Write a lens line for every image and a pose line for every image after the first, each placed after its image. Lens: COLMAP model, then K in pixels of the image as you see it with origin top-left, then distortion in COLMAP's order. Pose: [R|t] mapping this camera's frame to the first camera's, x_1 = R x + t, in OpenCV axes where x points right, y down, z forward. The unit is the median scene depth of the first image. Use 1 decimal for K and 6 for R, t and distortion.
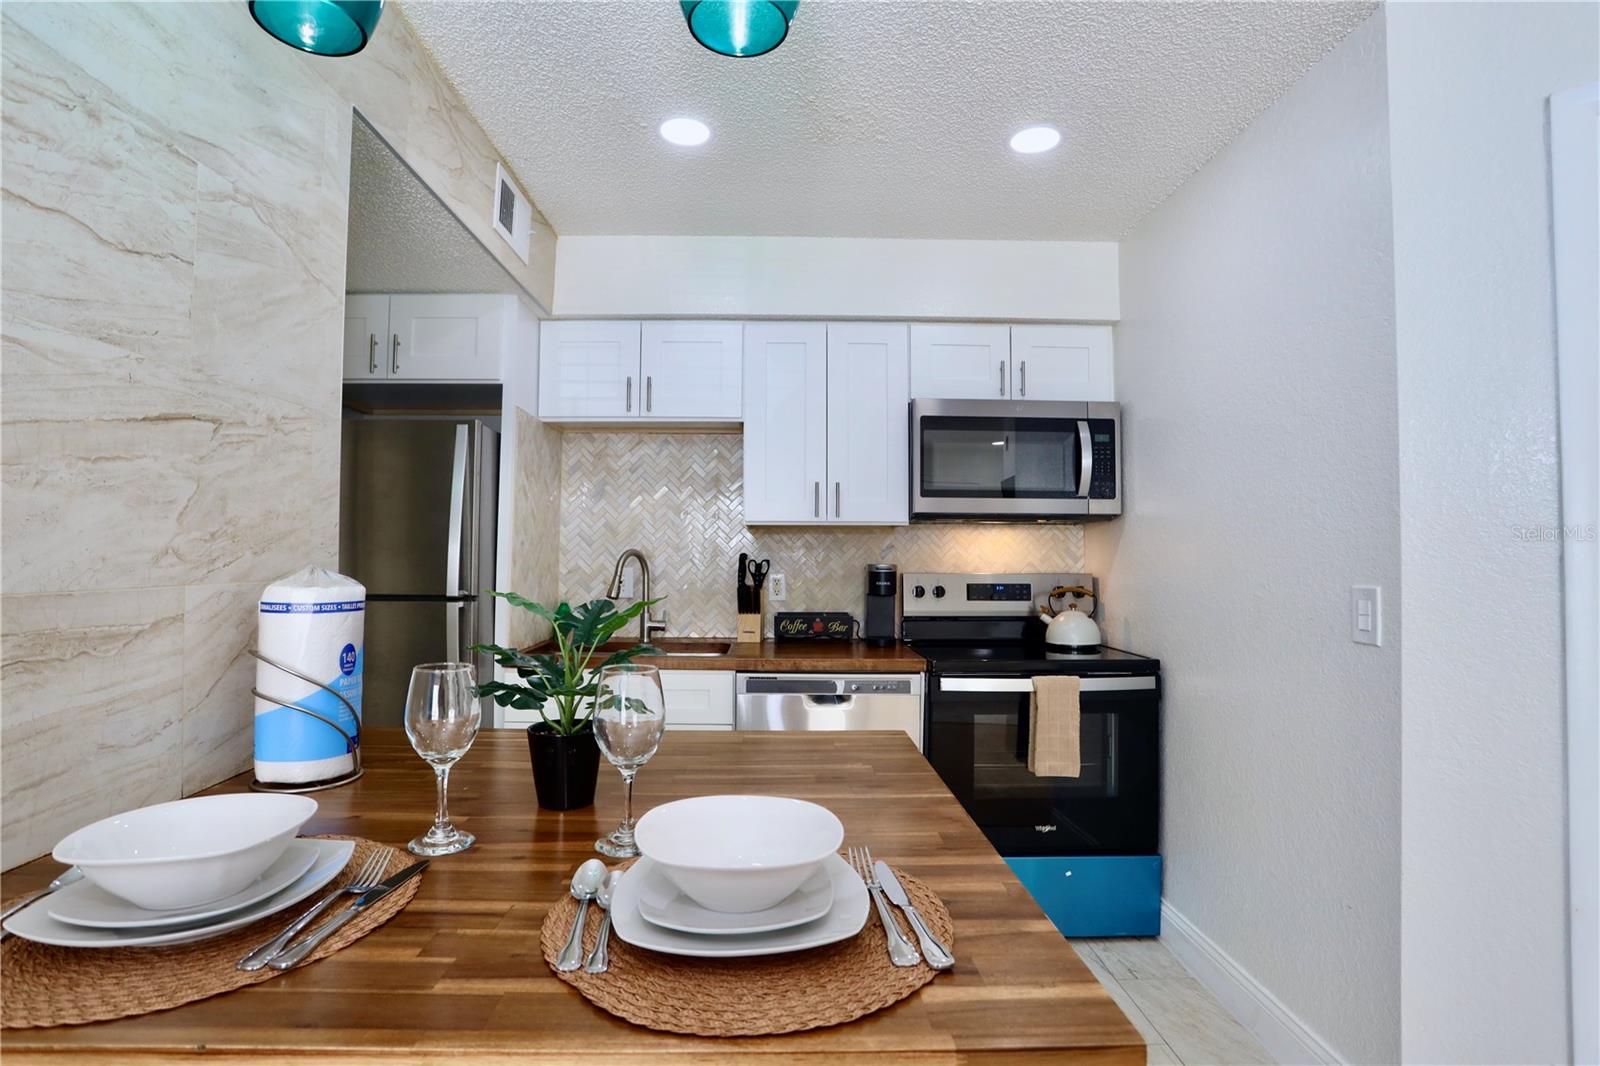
lens RADIAL K [[781.5, 0, 793.0], [0, 781.5, 529.5], [0, 0, 1]] dist [-0.076300, 0.031043]
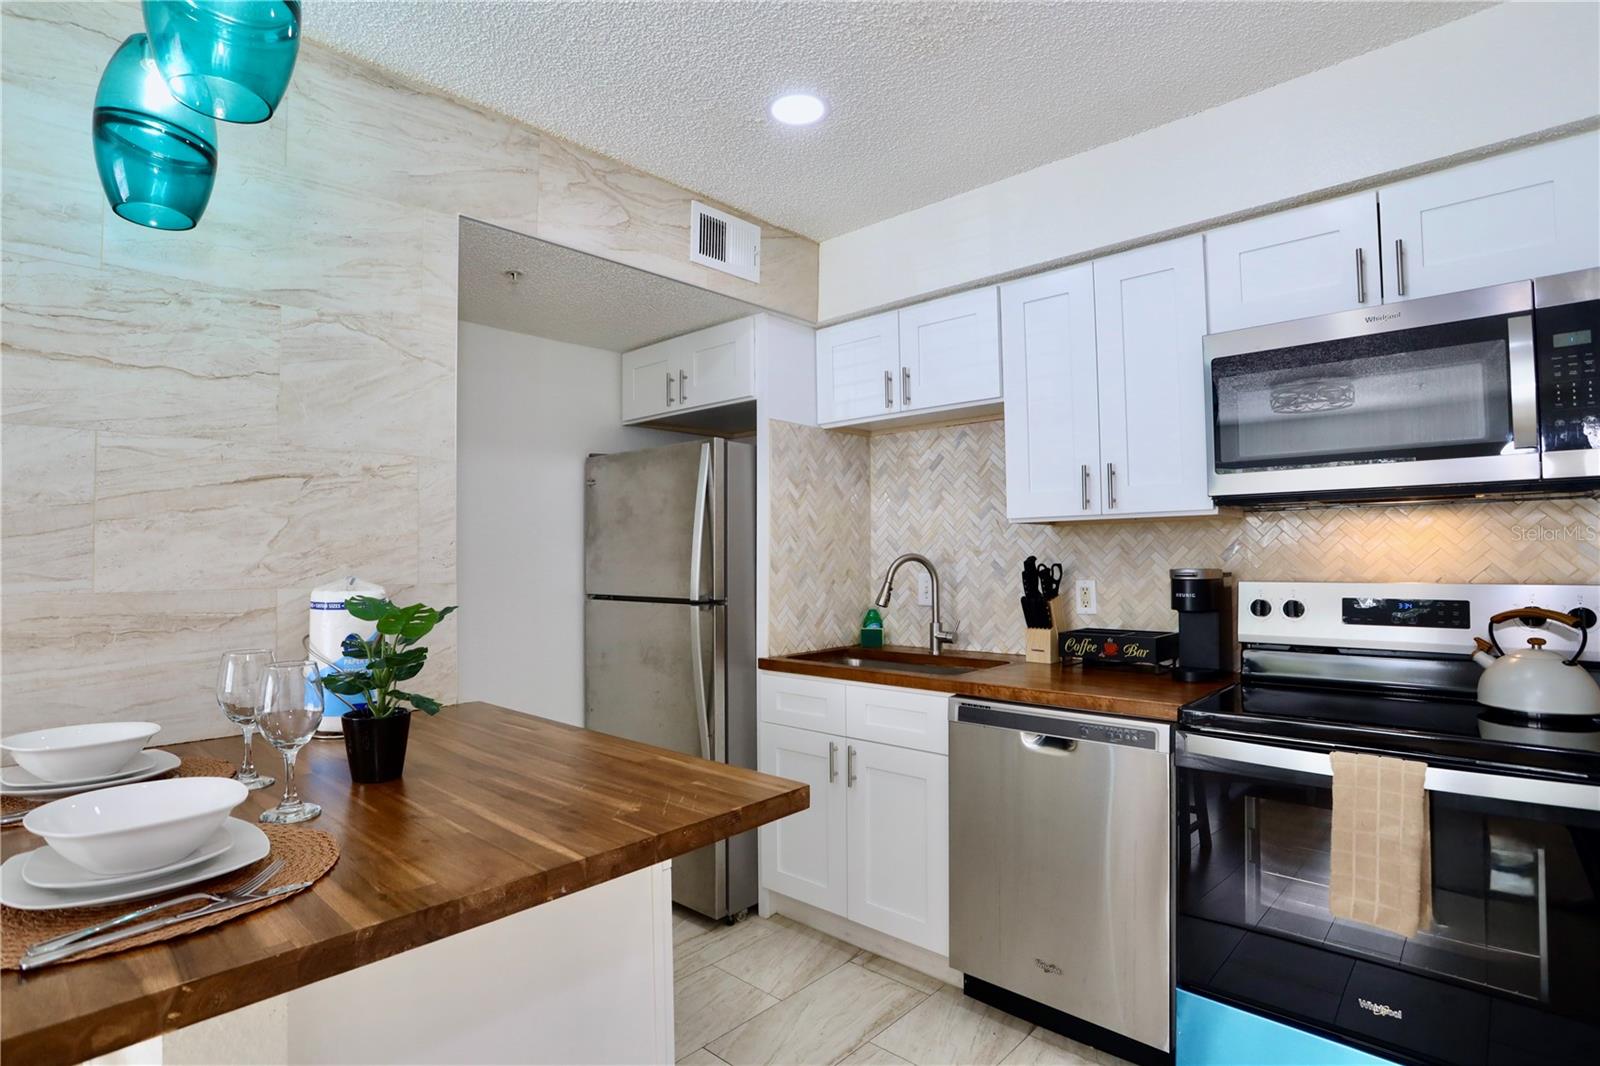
lens RADIAL K [[800.4, 0, 786.5], [0, 800.4, 531.9], [0, 0, 1]] dist [-0.080312, 0.037025]
pose [[0.716244, -0.033035, -0.697068, 0.451181], [0.034792, 0.999327, -0.011611, 0.006640], [0.696983, -0.015936, 0.716911, 0.265956]]
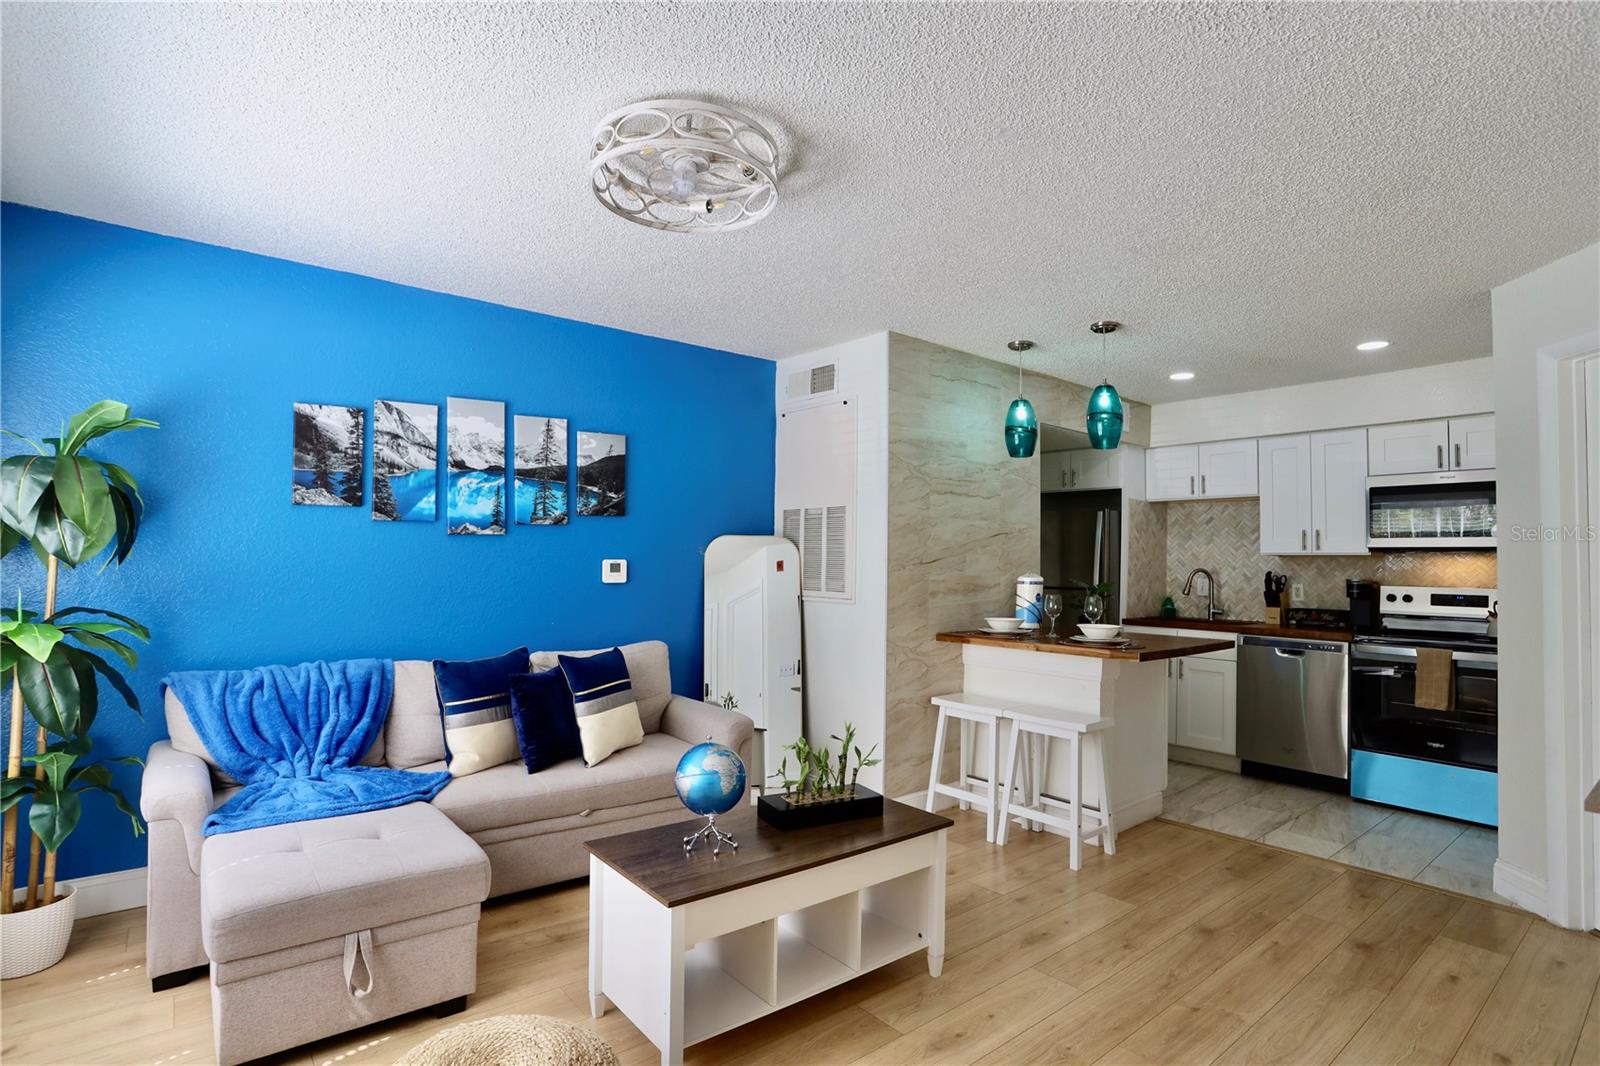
lens RADIAL K [[776.9, 0, 845.2], [0, 776.9, 535.2], [0, 0, 1]] dist [-0.003415, 0.000027]
pose [[0.654708, -0.022511, -0.755547, 0.794960], [0.010514, 0.999731, -0.020676, -0.029442], [0.755809, 0.005593, 0.654768, -1.042481]]
